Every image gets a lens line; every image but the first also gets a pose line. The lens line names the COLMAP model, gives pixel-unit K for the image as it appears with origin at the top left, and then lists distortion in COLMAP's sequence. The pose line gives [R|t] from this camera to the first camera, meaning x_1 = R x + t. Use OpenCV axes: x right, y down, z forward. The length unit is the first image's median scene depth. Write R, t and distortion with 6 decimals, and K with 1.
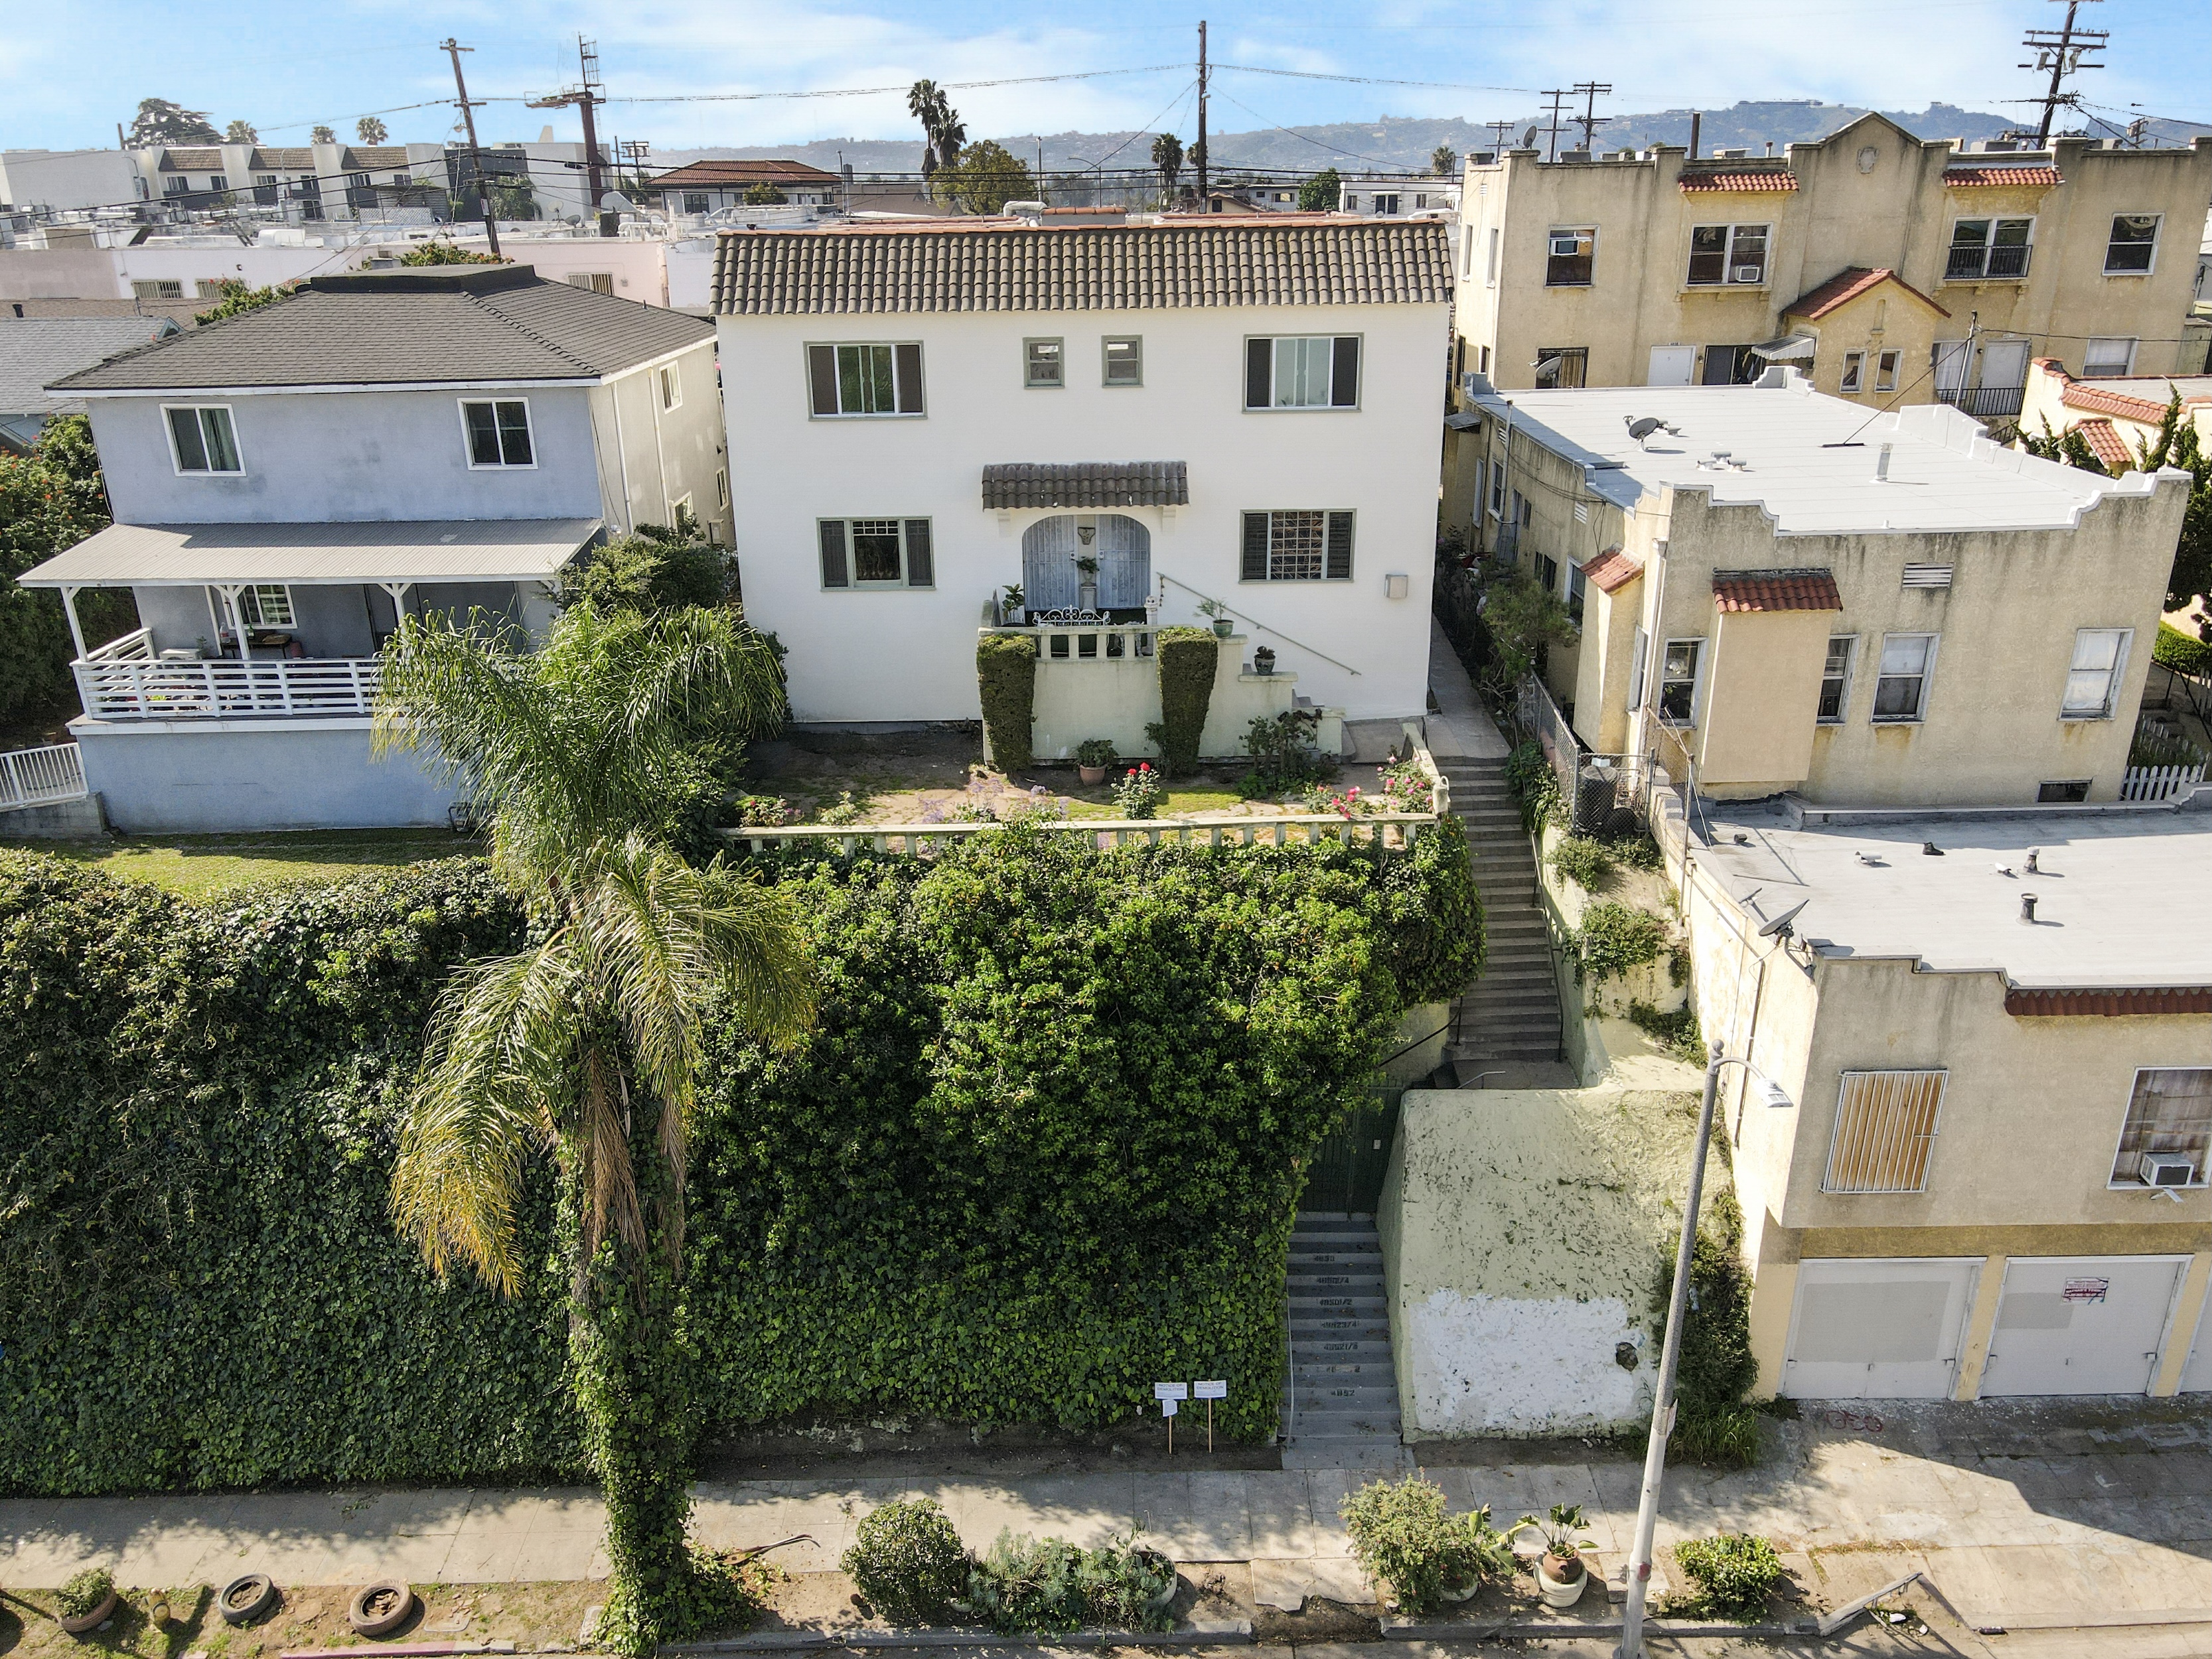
lens RADIAL K [[1563.4, 0, 1098.4], [0, 1563.4, 794.7], [0, 0, 1]] dist [0.017078, 0.001324]
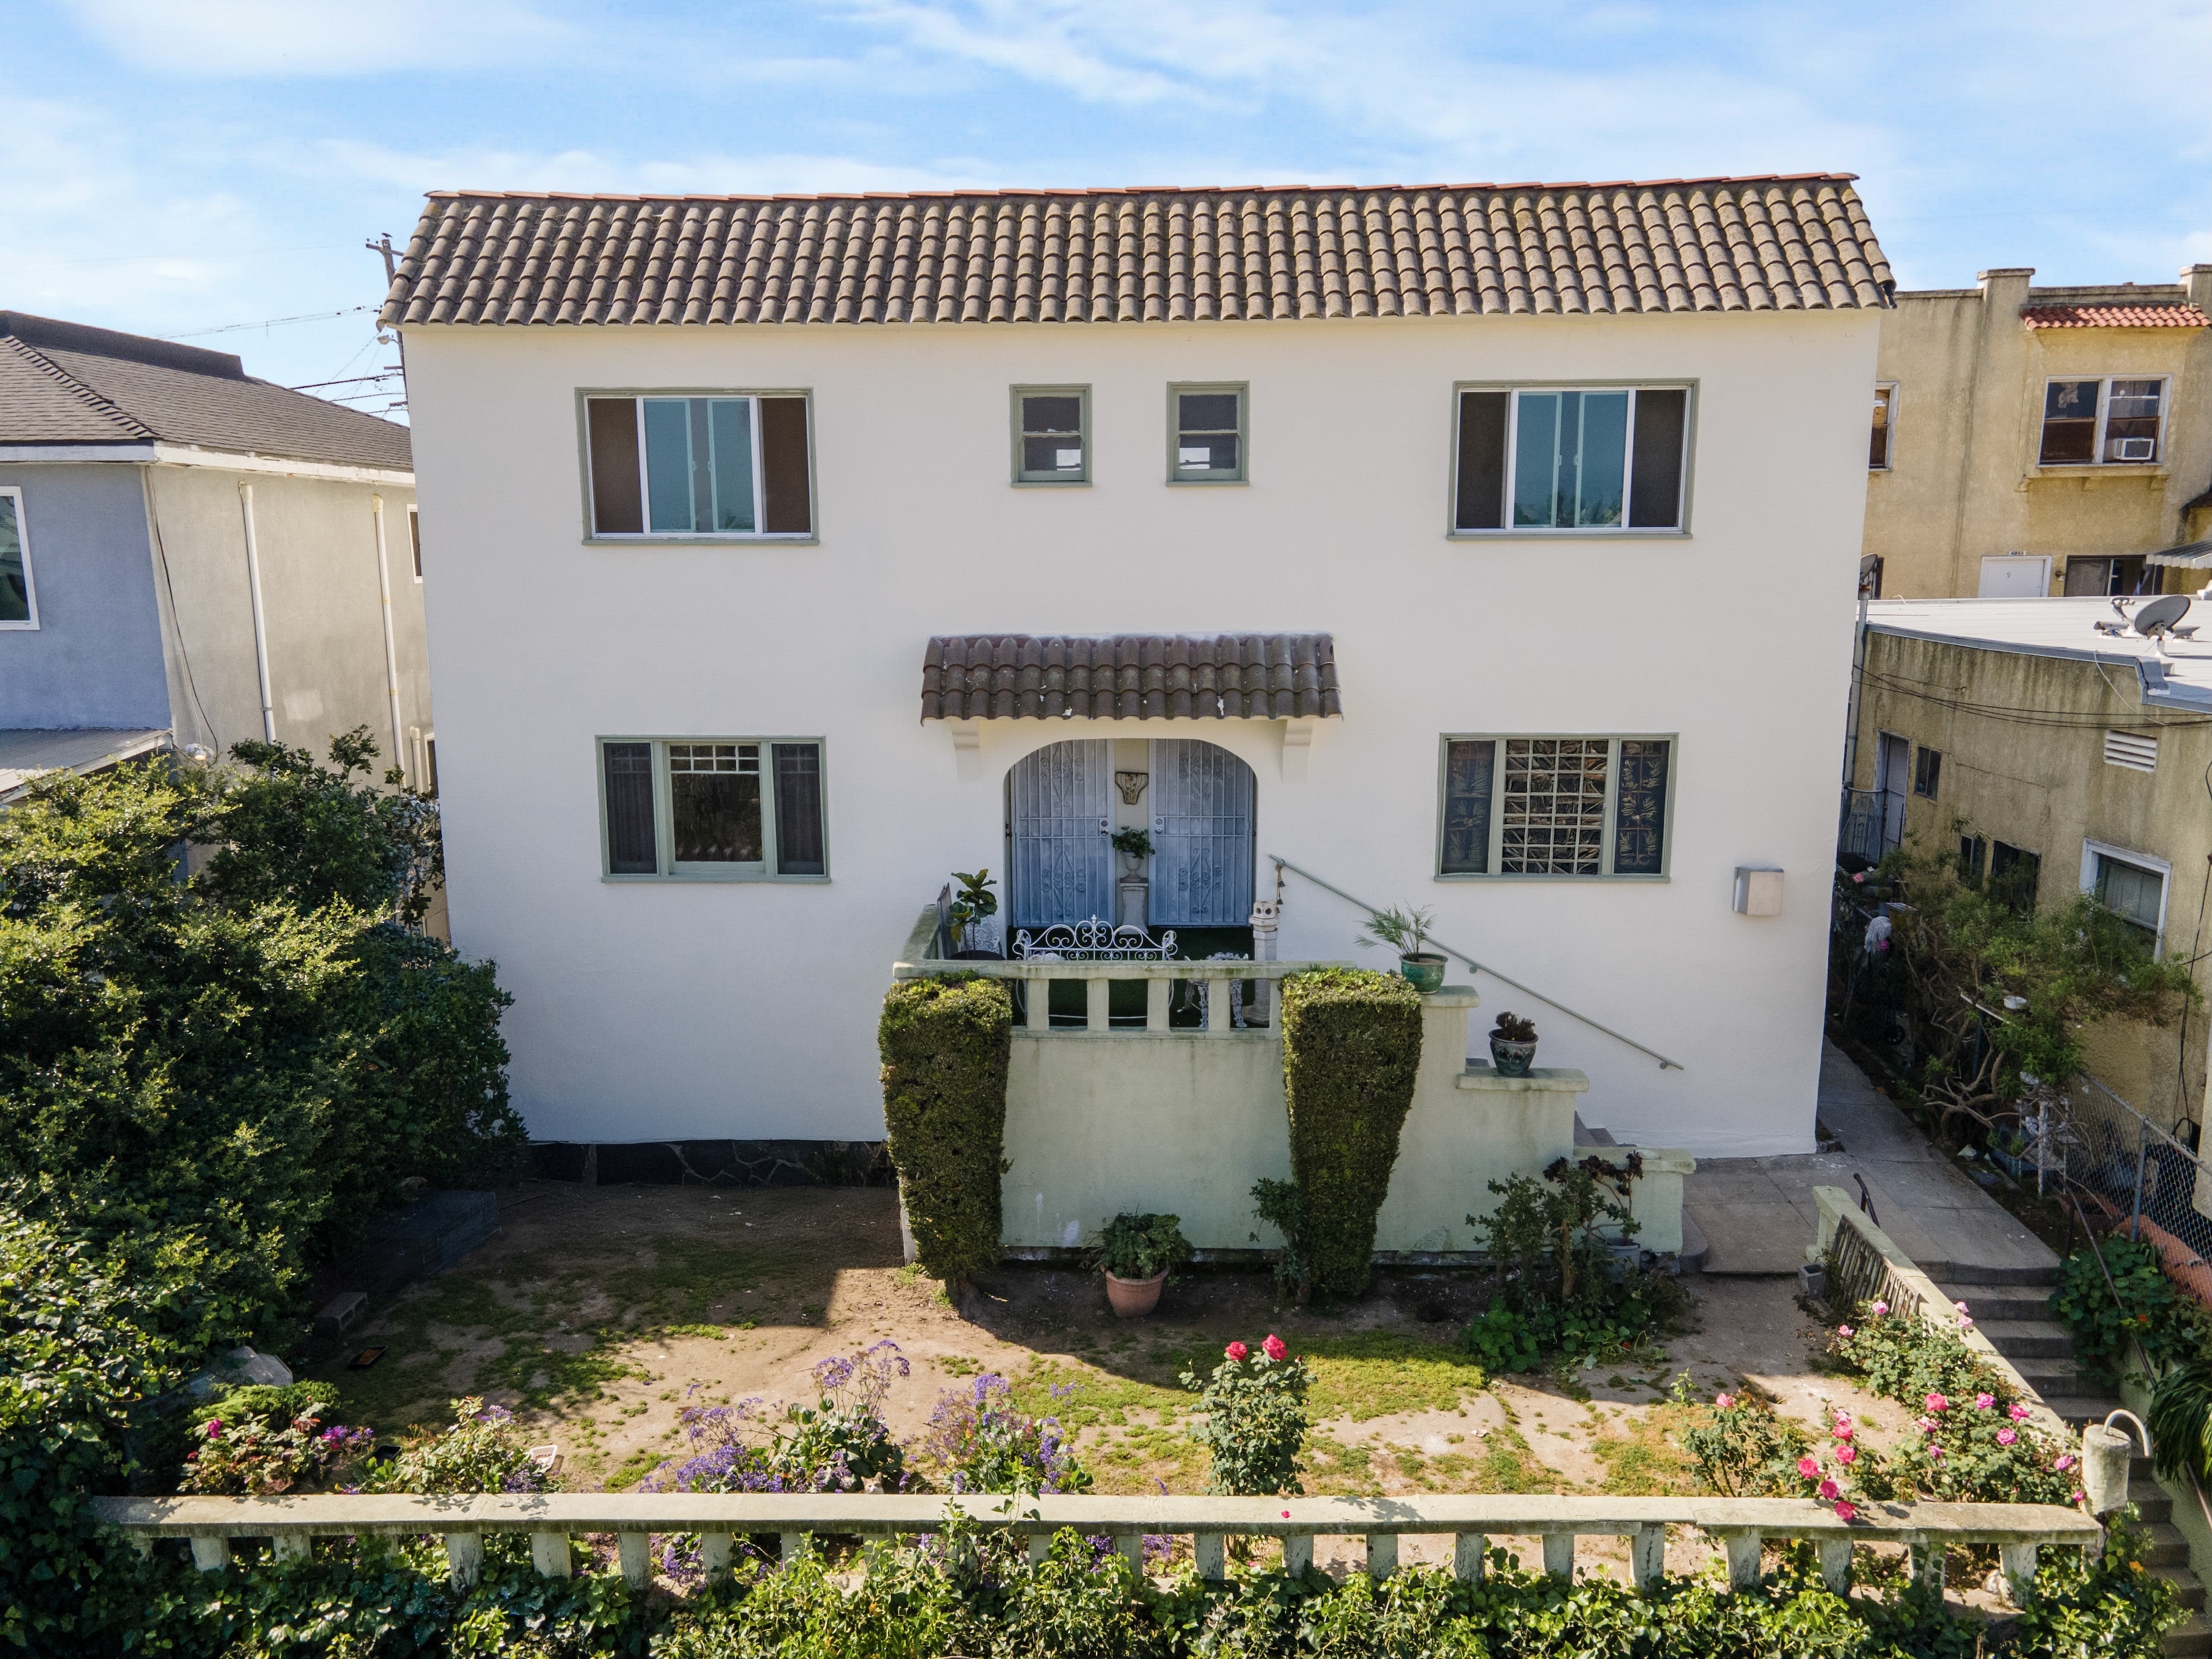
lens RADIAL K [[1563.6, 0, 1098.4], [0, 1563.6, 794.7], [0, 0, 1]] dist [0.017078, 0.001324]
pose [[0.999330, 0.015420, -0.033202, -0.001281], [-0.021940, 0.978303, -0.206016, -0.059658], [0.029305, 0.206607, 0.977985, 0.528894]]
